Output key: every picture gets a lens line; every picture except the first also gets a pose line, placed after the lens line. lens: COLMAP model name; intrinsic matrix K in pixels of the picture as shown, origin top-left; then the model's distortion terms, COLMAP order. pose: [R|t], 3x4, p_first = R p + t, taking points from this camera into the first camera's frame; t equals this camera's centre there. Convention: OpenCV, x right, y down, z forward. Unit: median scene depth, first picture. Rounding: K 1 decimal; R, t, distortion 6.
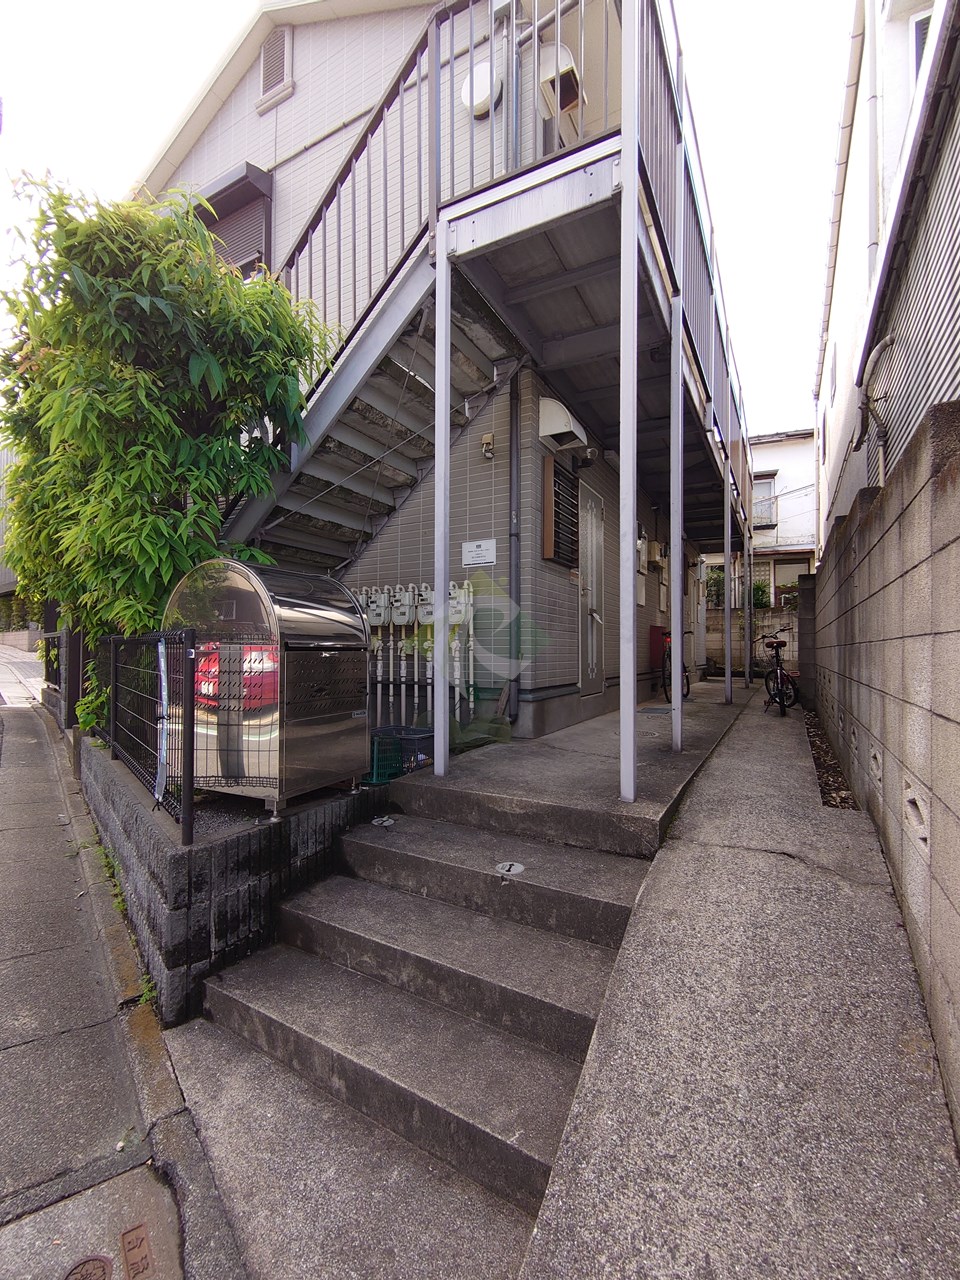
lens RADIAL K [[547.6, 0, 479.2], [0, 547.6, 646.5], [0, 0, 1]] dist [0.001820, 0.000055]
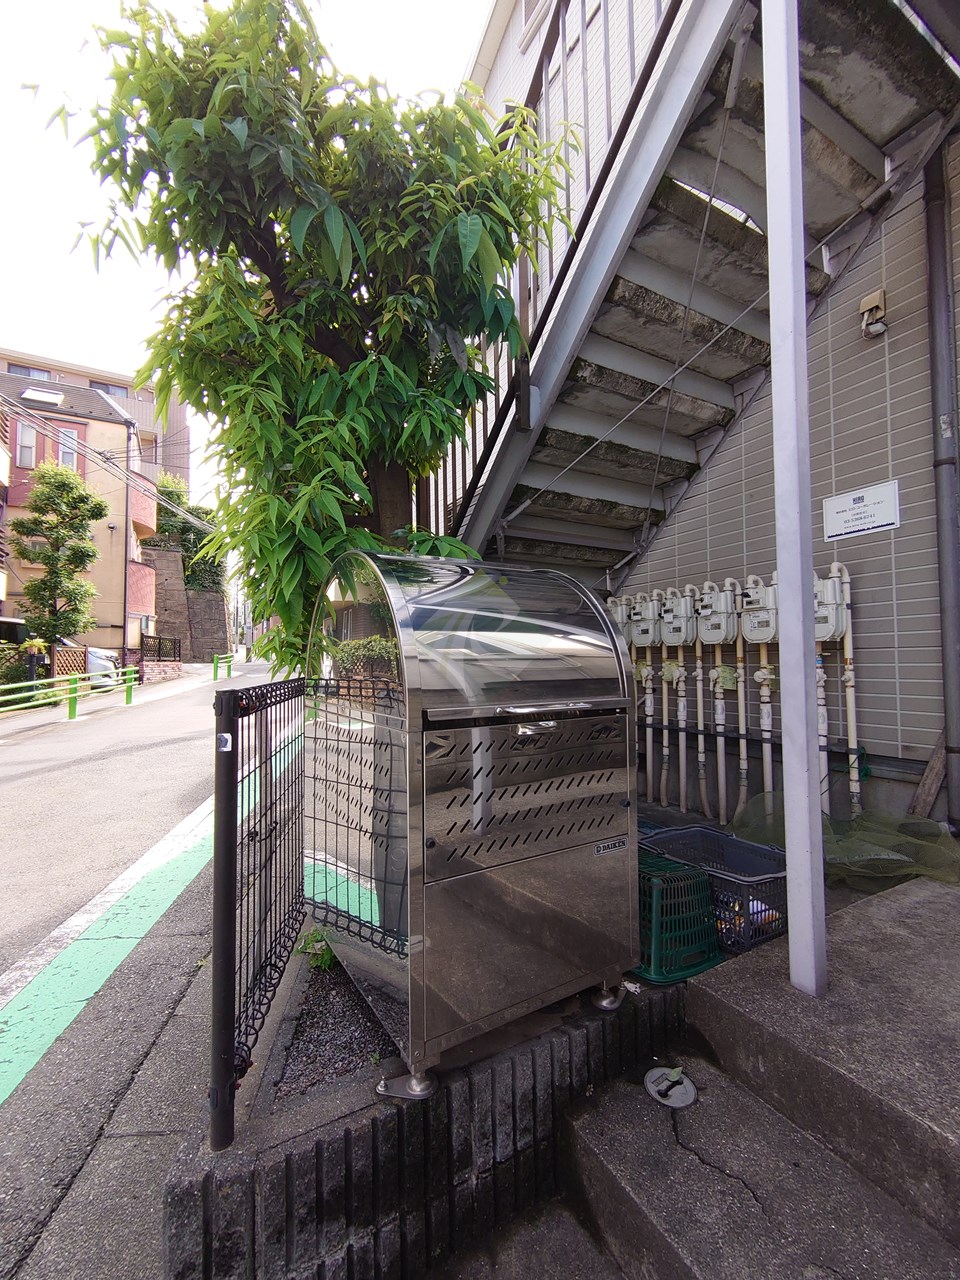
lens RADIAL K [[547.6, 0, 479.7], [0, 547.6, 642.1], [0, 0, 1]] dist [0.001820, 0.000055]
pose [[0.844929, -0.030635, -0.534000, -0.034072], [0.016248, 0.999368, -0.031625, -0.027397], [0.534631, 0.018045, 0.844893, 0.333722]]
